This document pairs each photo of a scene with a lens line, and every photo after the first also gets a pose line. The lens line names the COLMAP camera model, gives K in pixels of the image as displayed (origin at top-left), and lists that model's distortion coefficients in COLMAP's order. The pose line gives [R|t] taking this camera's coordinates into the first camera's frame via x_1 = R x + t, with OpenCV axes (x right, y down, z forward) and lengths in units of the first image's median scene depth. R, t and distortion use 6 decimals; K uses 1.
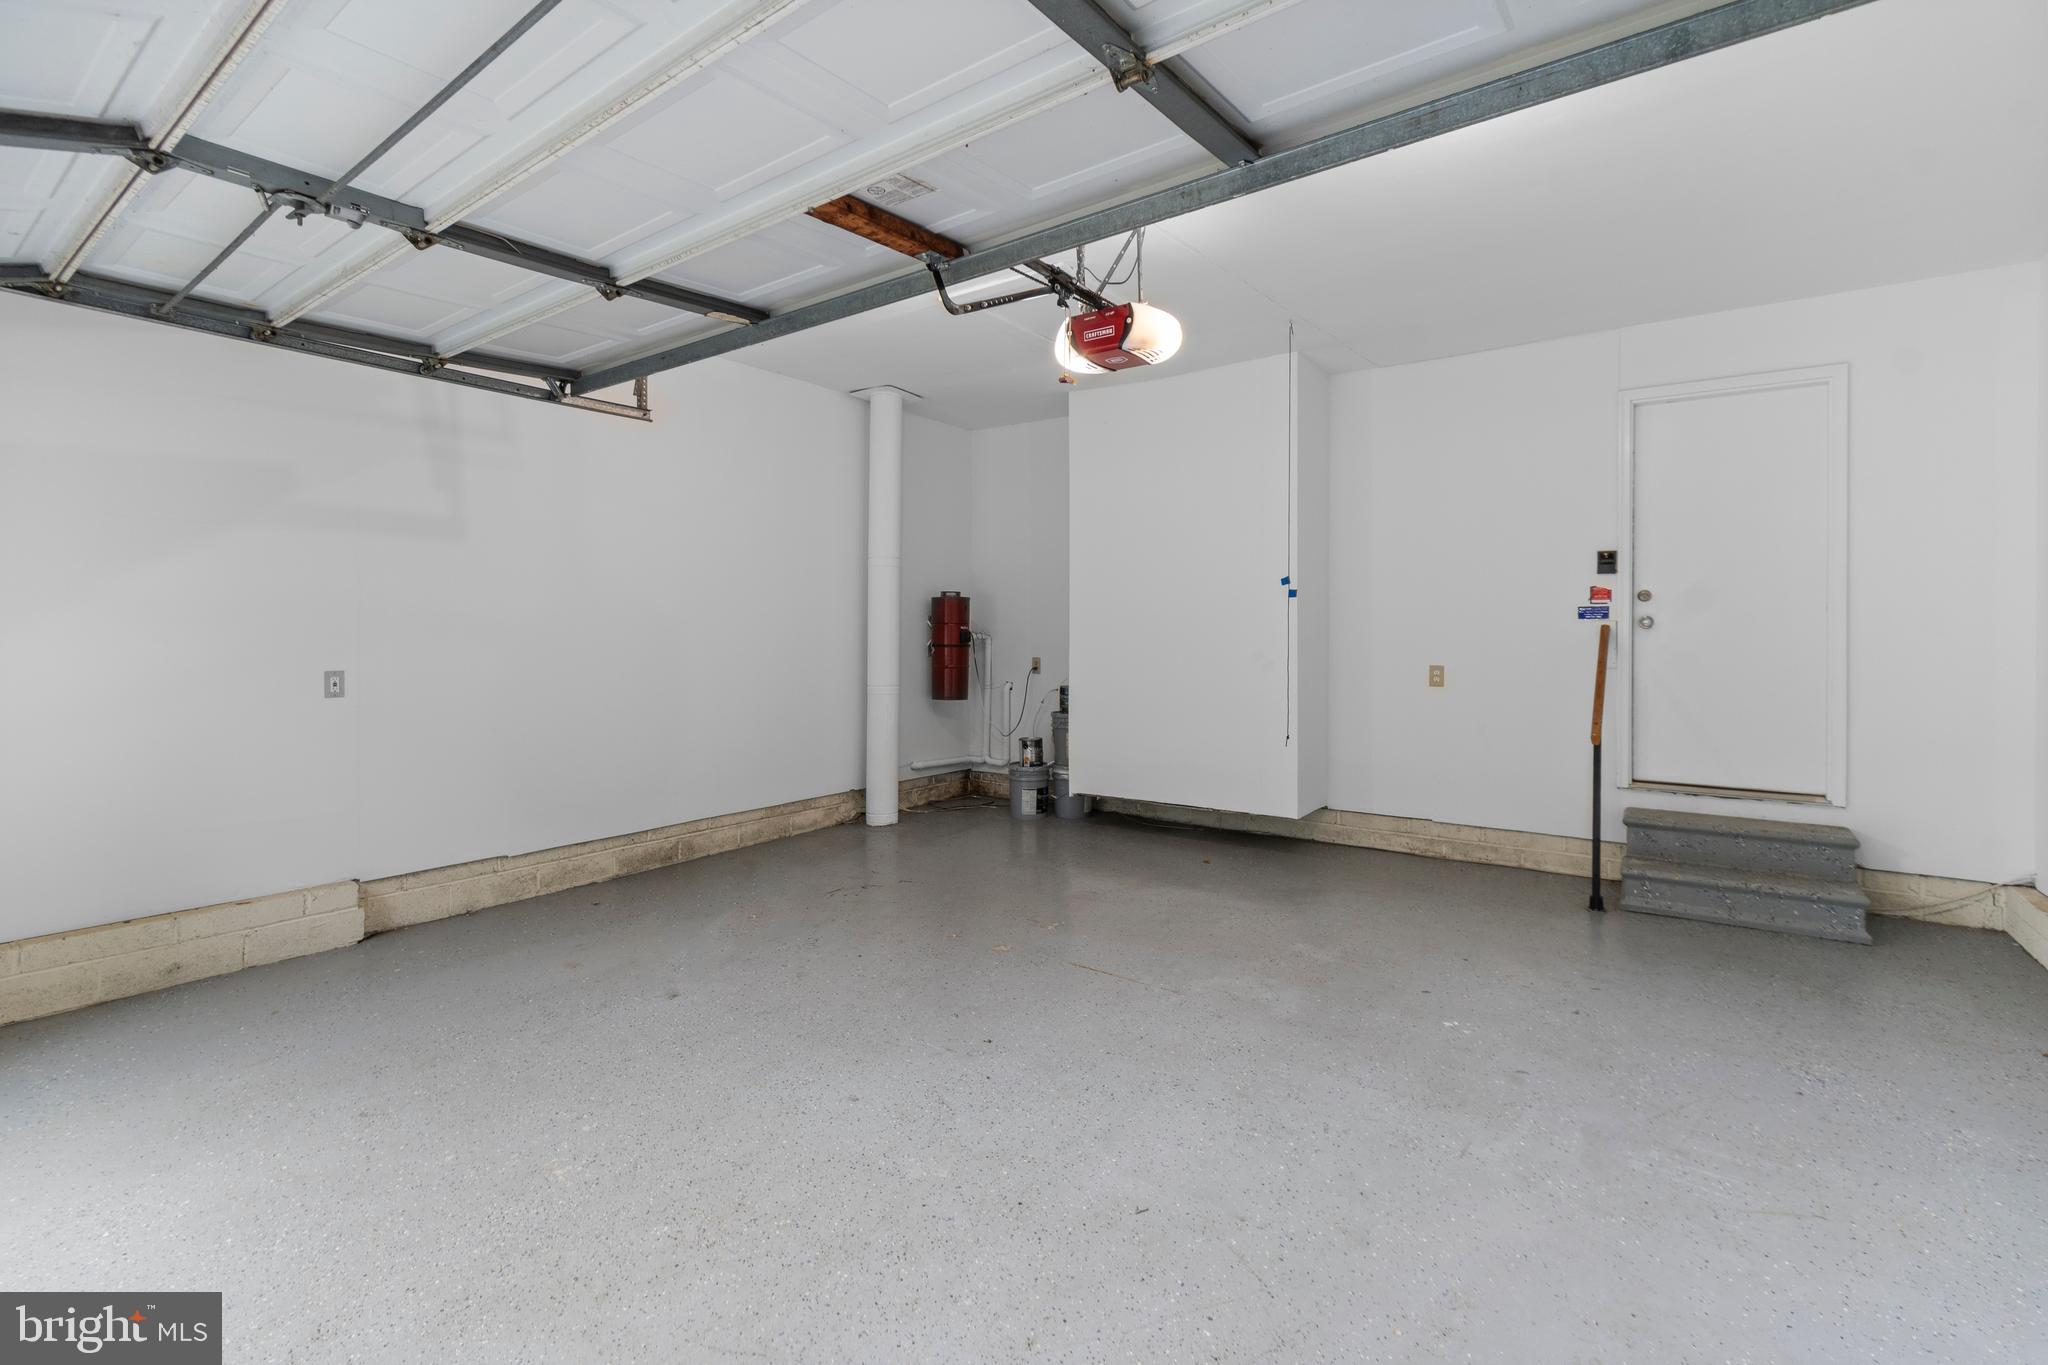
lens RADIAL K [[947.2, 0, 1030.2], [0, 947.2, 628.7], [0, 0, 1]] dist [0.002494, 0.000103]
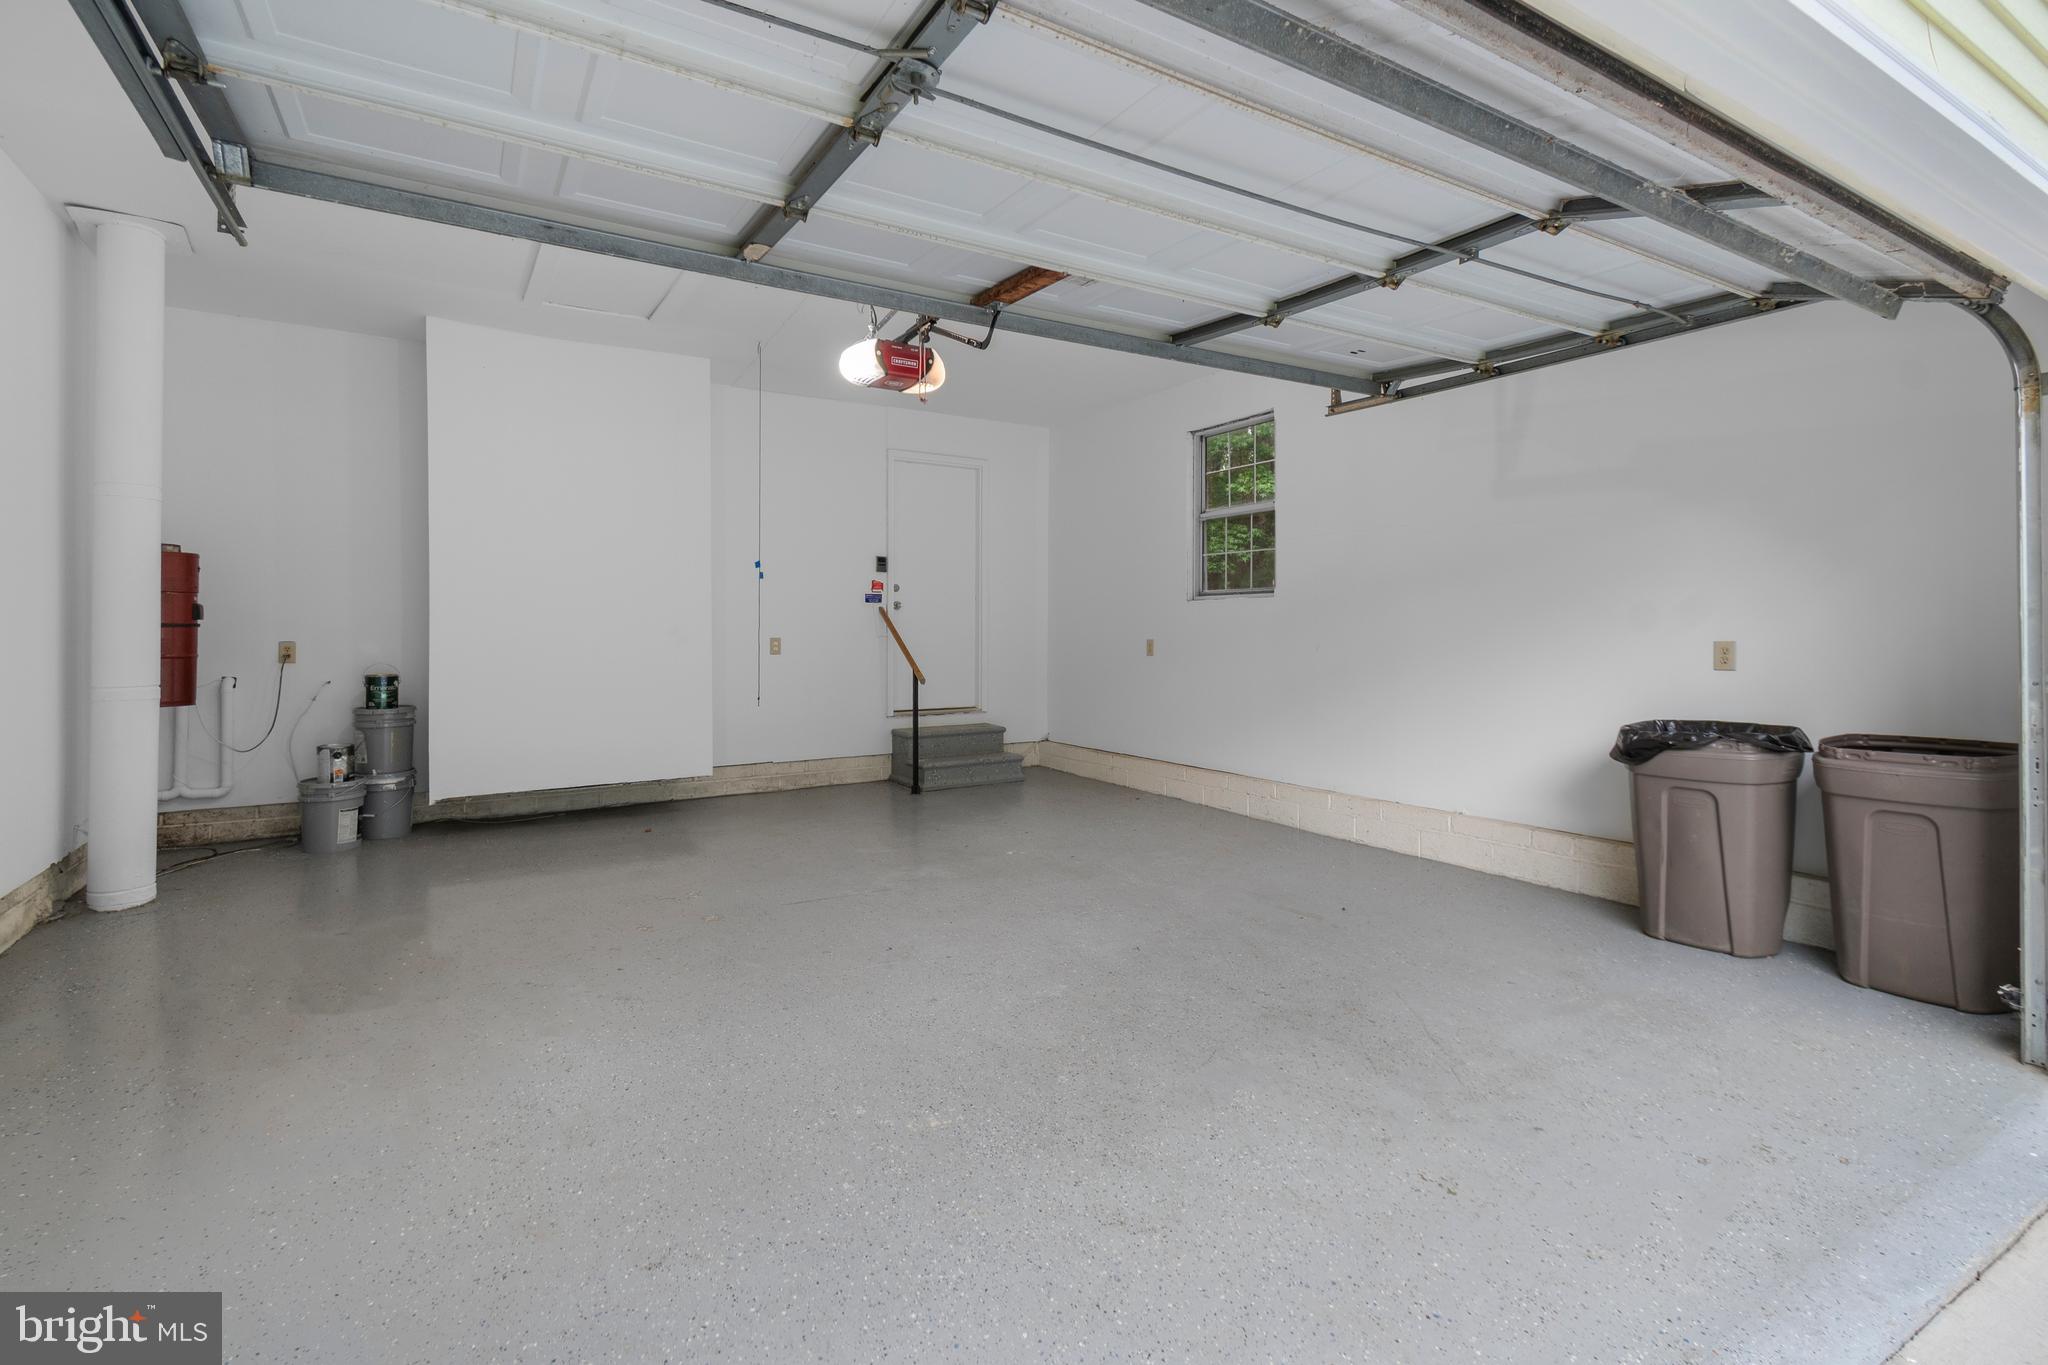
lens RADIAL K [[947.2, 0, 1030.2], [0, 947.2, 628.7], [0, 0, 1]] dist [0.002494, 0.000103]
pose [[0.354314, -0.005063, 0.935113, -0.675703], [-0.003651, 0.999970, 0.006797, 0.018699], [-0.935120, -0.005822, 0.354285, 0.265052]]
